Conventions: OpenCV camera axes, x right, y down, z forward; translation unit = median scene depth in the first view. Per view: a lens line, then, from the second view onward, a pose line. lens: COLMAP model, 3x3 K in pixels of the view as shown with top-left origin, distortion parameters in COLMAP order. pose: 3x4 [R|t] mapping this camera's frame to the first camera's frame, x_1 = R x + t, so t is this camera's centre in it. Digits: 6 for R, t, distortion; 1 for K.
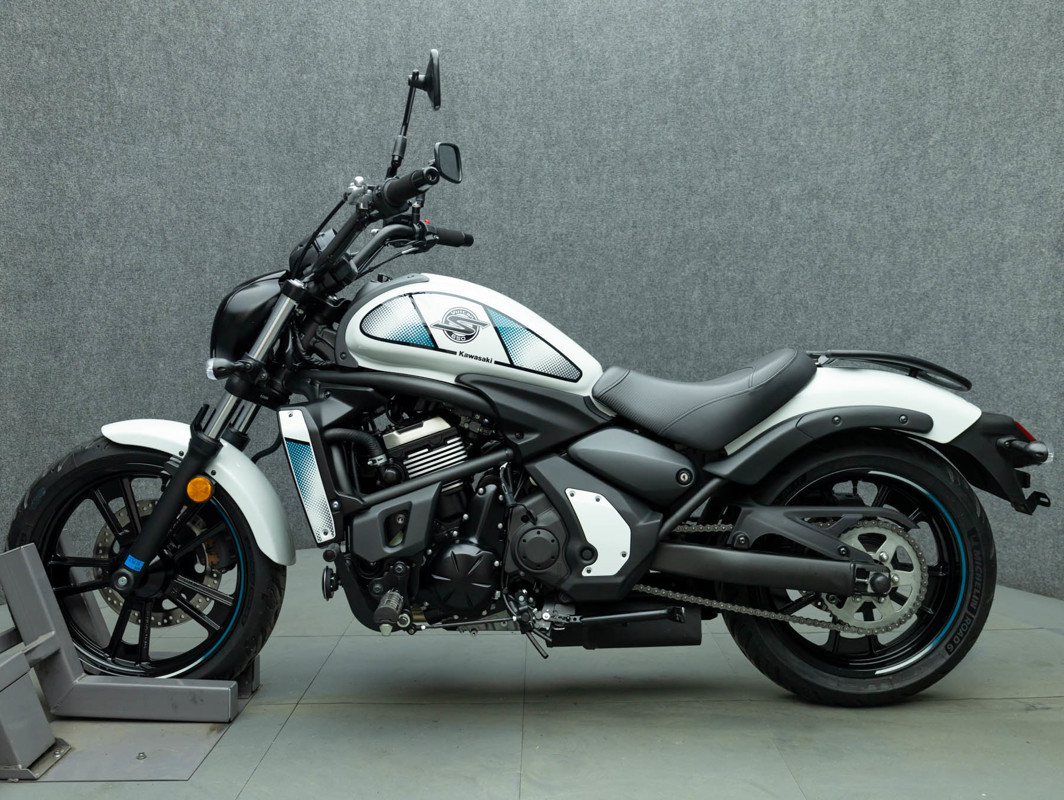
lens RADIAL K [[955.0, 0, 552.2], [0, 955.0, 417.5], [0, 0, 1]] dist [-0.019179, -0.044748]
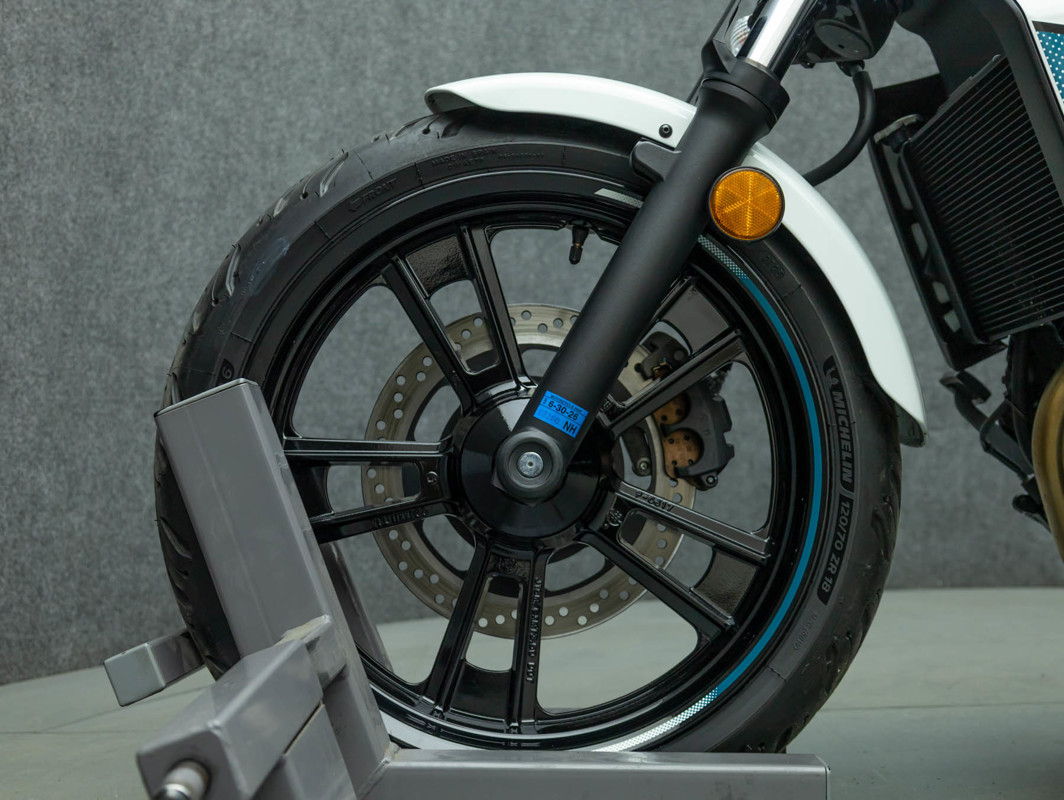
lens RADIAL K [[1279.6, 0, 505.1], [0, 1279.6, 442.3], [0, 0, 1]] dist [-0.025550, 0.000000]
pose [[0.998935, -0.017834, -0.042548, -0.289396], [0.013670, 0.995266, -0.096221, 0.137985], [0.044062, 0.095537, 0.994450, 0.343026]]
